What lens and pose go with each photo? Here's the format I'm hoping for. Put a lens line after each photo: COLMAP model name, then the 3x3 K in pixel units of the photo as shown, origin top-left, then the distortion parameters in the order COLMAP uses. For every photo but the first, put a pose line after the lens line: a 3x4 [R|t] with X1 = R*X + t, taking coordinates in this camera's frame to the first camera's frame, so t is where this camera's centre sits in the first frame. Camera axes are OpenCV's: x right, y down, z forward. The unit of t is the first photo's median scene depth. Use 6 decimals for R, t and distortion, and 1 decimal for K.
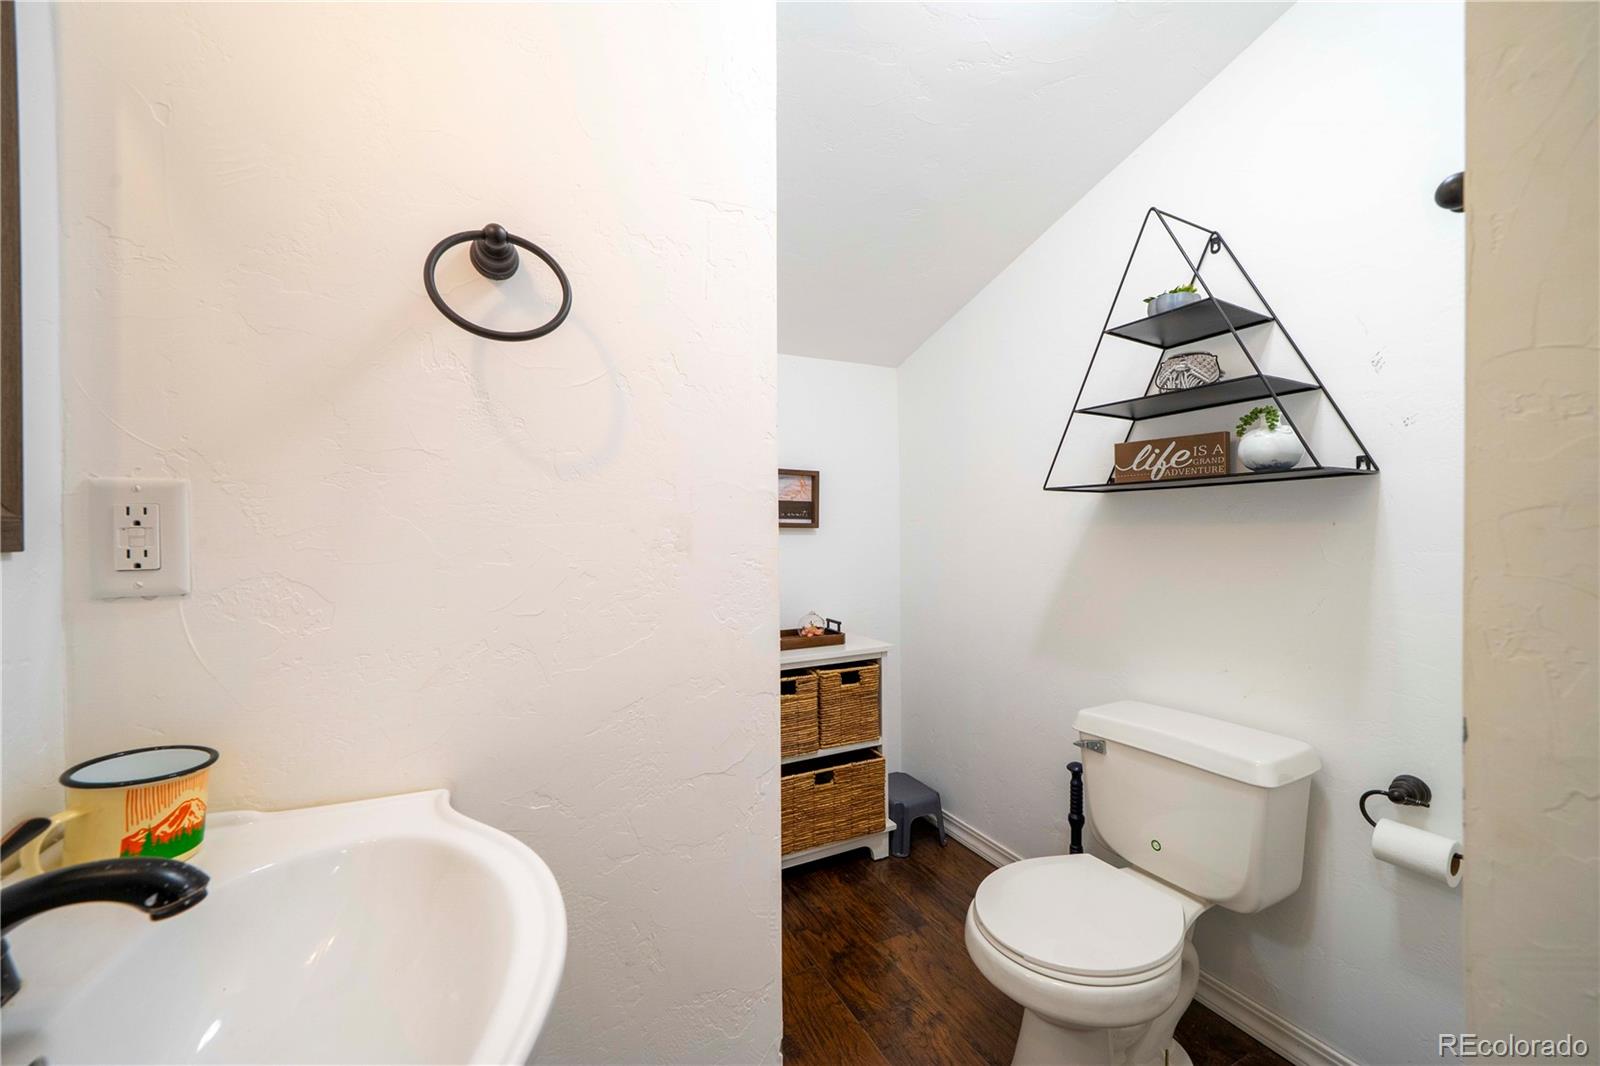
lens RADIAL K [[638.6, 0, 800.0], [0, 638.6, 533.0], [0, 0, 1]] dist [-0.001374, -0.000194]
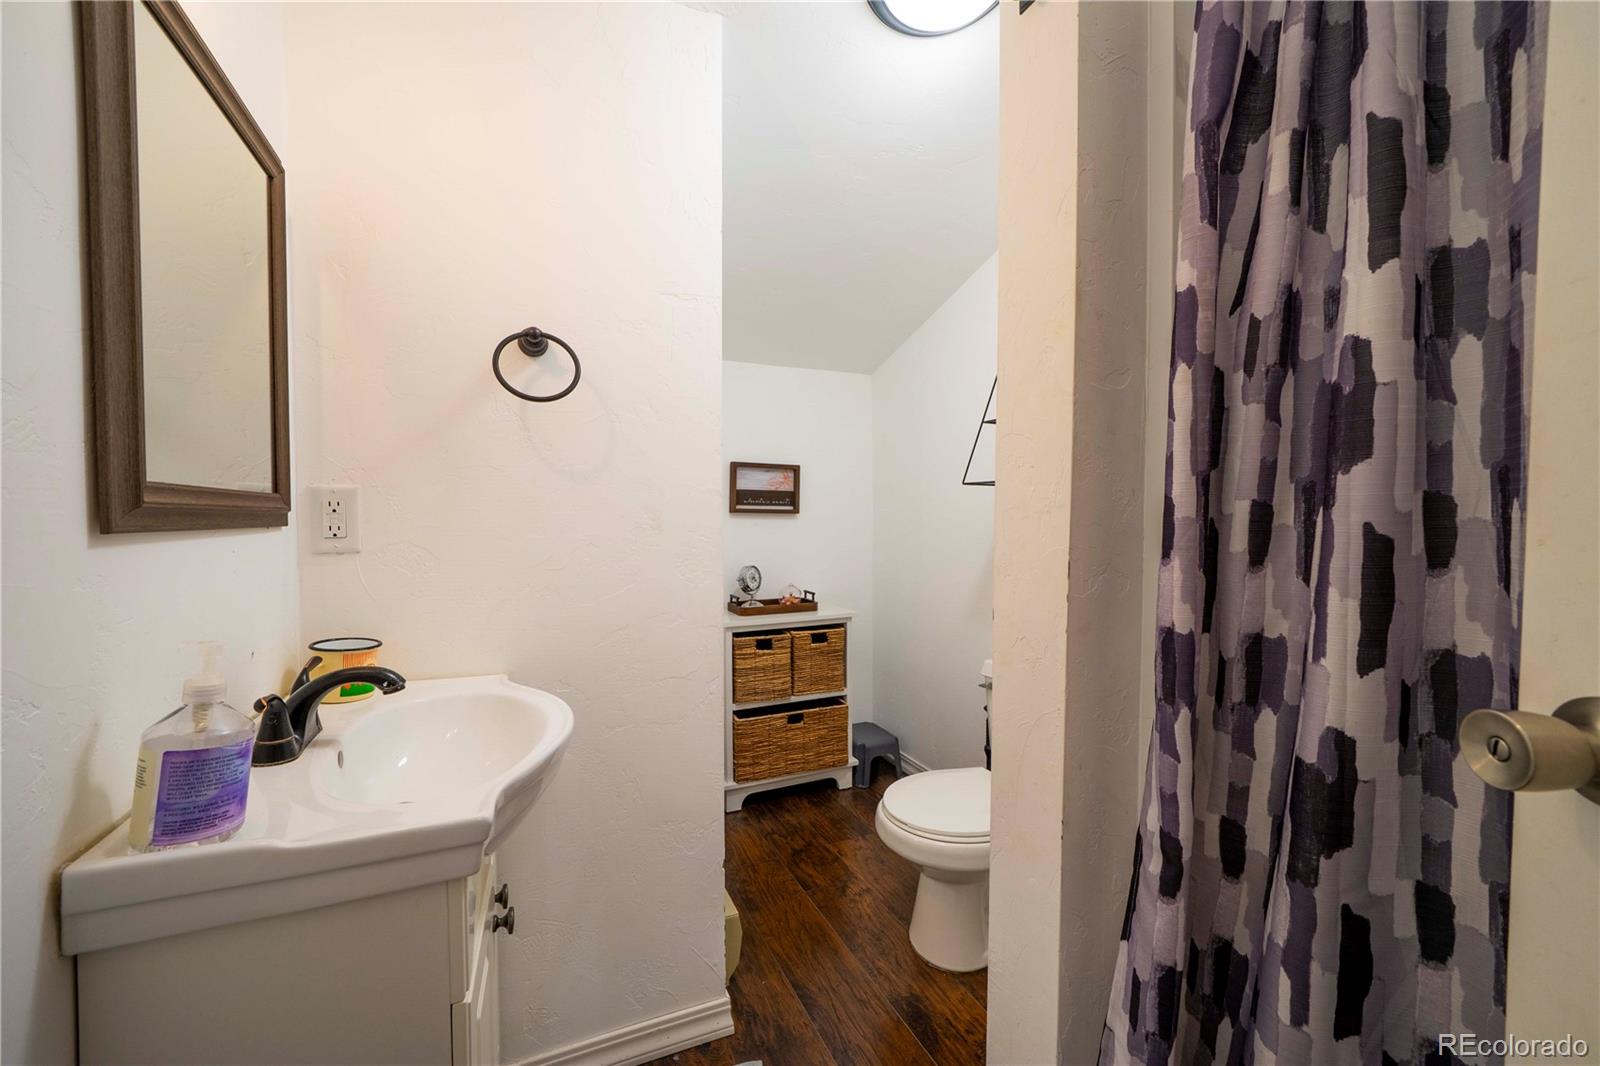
lens RADIAL K [[638.6, 0, 800.0], [0, 638.6, 533.0], [0, 0, 1]] dist [-0.001374, -0.000194]
pose [[0.999187, 0.007034, -0.039709, 0.091152], [-0.006055, 0.999676, 0.024708, -0.001586], [0.039870, -0.024447, 0.998906, -0.207305]]
